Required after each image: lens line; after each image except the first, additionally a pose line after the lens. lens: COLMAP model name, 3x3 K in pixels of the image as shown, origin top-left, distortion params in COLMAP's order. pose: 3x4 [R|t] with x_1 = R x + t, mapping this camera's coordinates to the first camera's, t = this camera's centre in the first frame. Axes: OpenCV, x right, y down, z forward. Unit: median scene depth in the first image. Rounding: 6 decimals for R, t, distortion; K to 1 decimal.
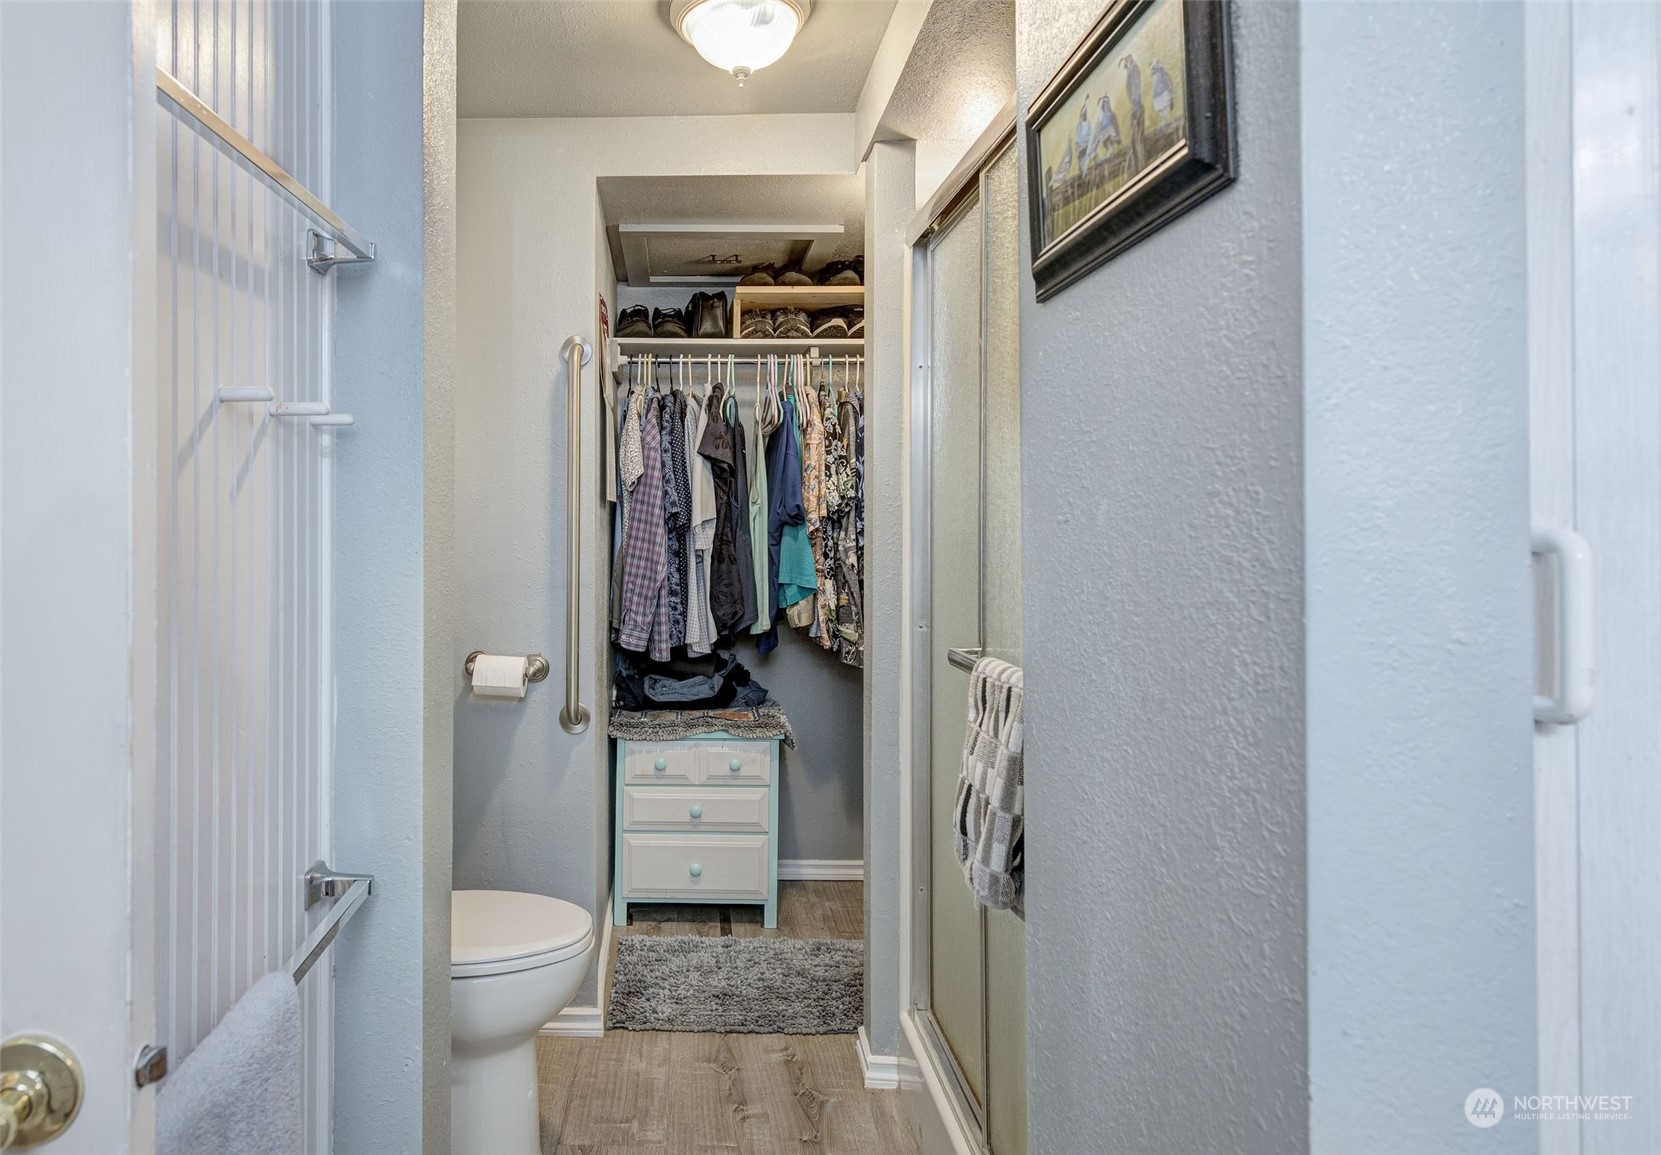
lens RADIAL K [[986.2, 0, 823.9], [0, 986.2, 508.1], [0, 0, 1]] dist [0.016731, -0.001451]
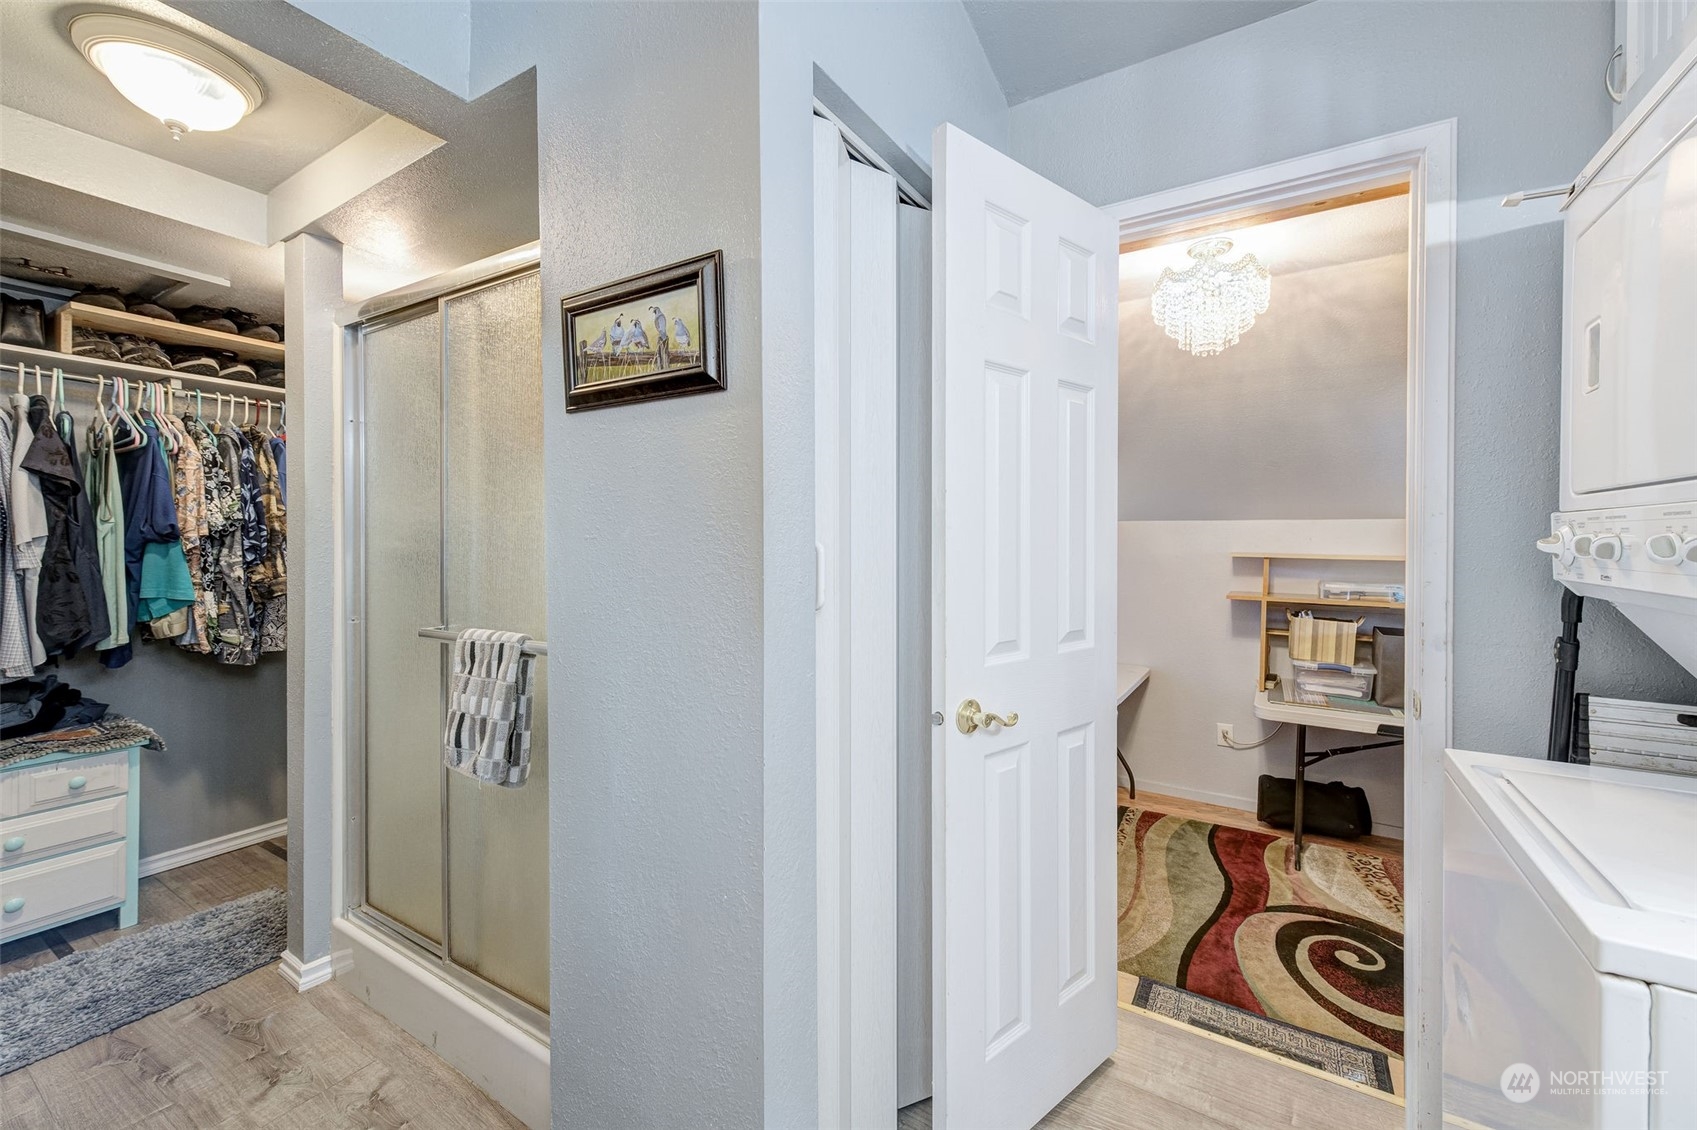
lens RADIAL K [[687.9, 0, 842.3], [0, 687.9, 544.9], [0, 0, 1]] dist [0.009493, -0.001263]
pose [[0.516094, -0.002800, 0.856527, -0.299306], [-0.010706, 0.999895, 0.009720, 0.004140], [-0.856465, -0.014186, 0.516010, -0.024033]]
